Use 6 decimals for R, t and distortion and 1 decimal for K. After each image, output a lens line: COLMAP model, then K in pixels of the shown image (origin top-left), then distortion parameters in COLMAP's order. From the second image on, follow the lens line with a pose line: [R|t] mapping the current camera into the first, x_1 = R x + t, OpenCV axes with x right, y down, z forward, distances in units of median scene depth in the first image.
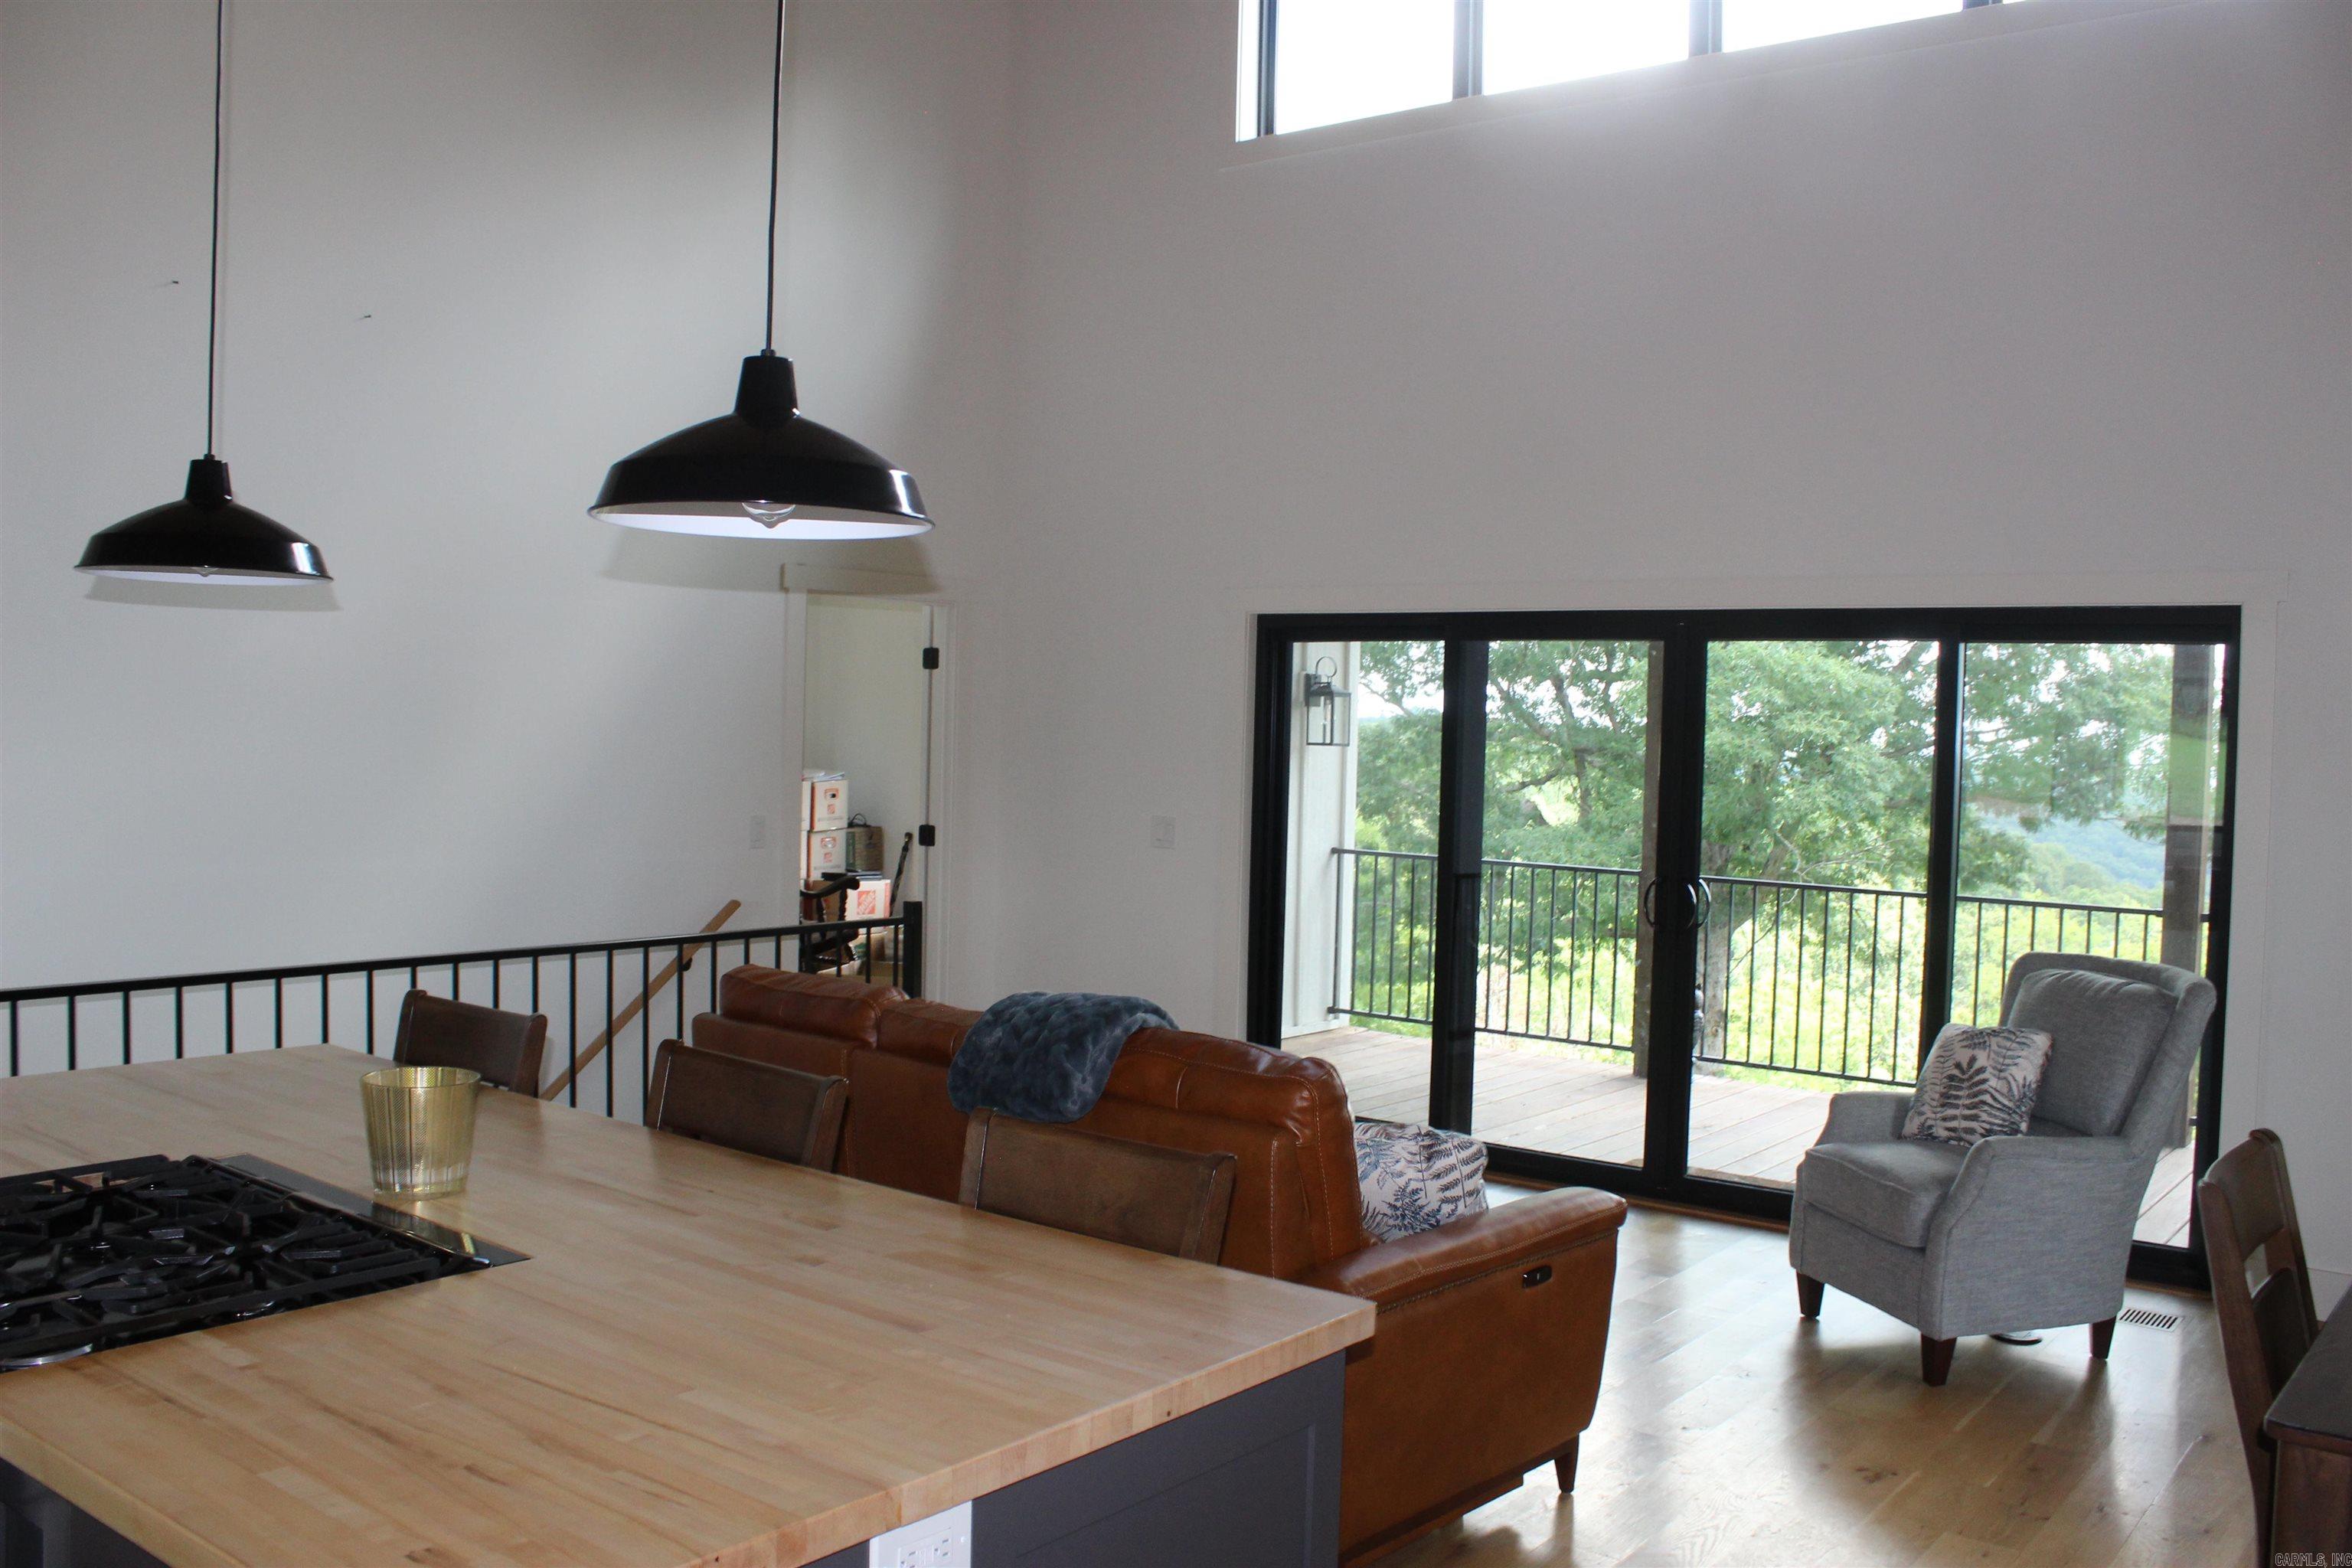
lens RADIAL K [[1988.0, 0, 1196.9], [0, 1988.0, 797.8], [0, 0, 1]] dist [-0.161405, 0.149593]
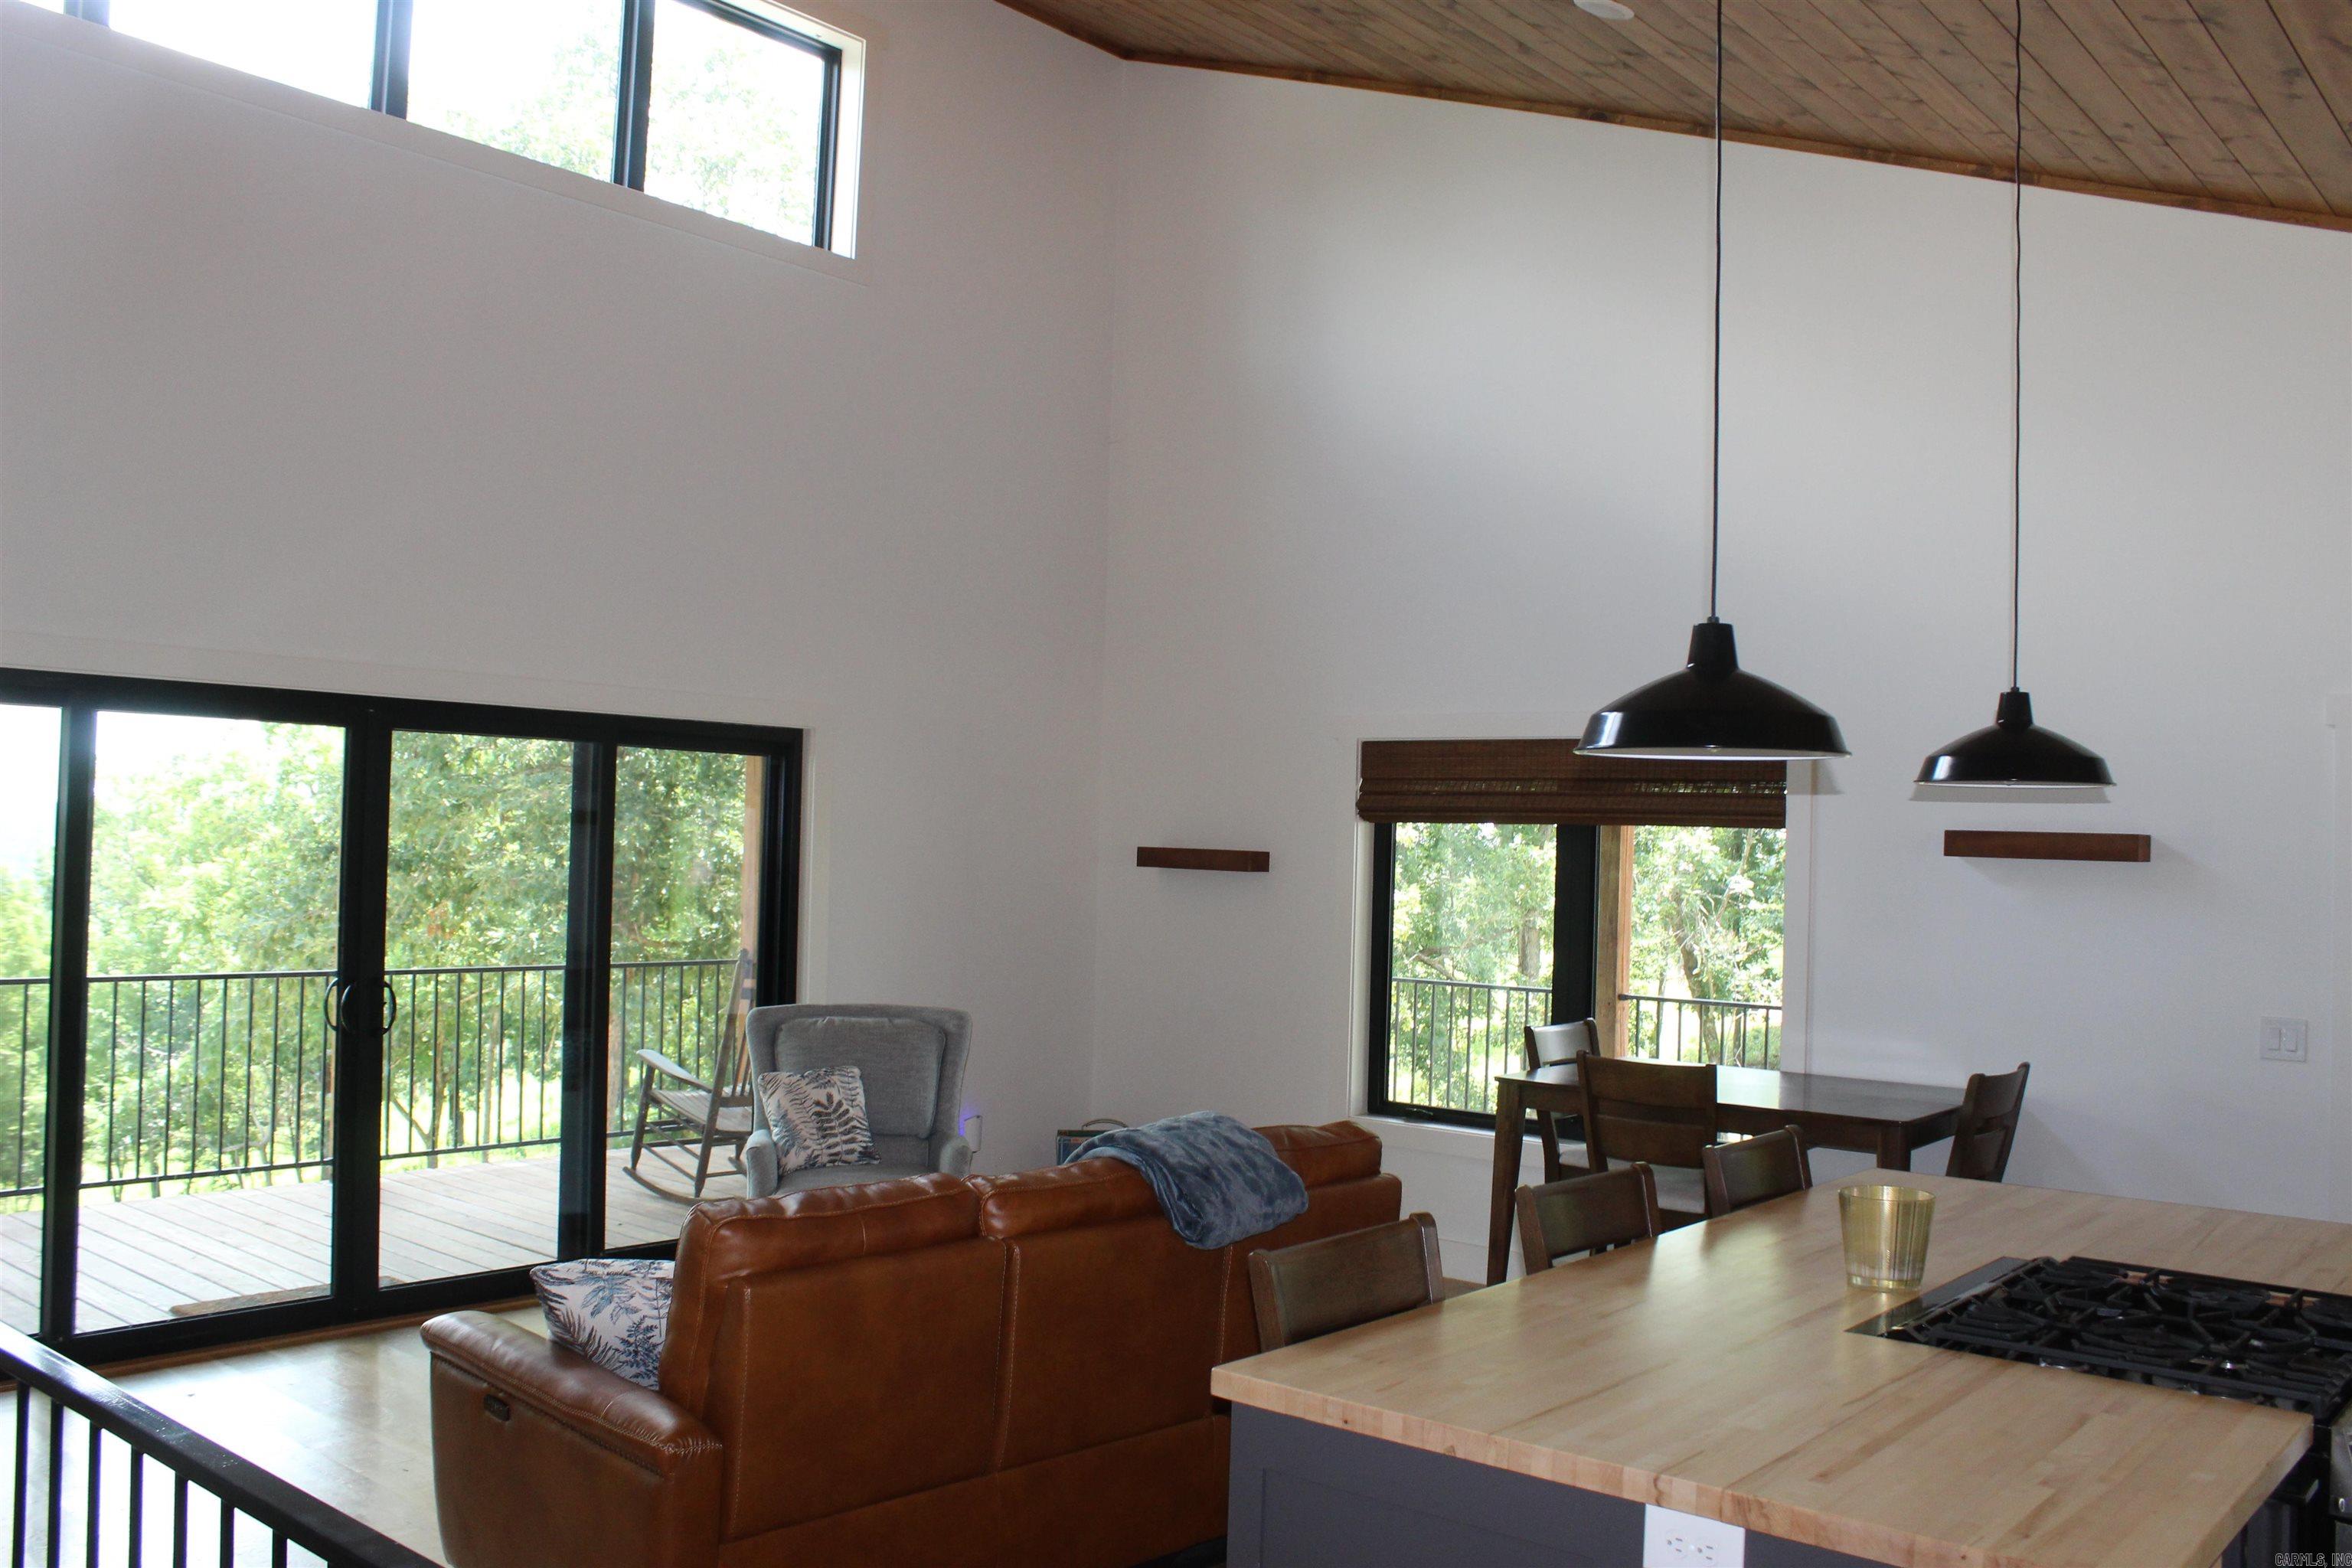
lens RADIAL K [[1988.0, 0, 1196.9], [0, 1988.0, 797.8], [0, 0, 1]] dist [-0.161405, 0.149593]
pose [[0.053954, 0.000087, 0.998543, -0.746953], [0.004617, 0.999989, -0.000337, -0.048517], [-0.998533, 0.004629, 0.053953, 0.611098]]
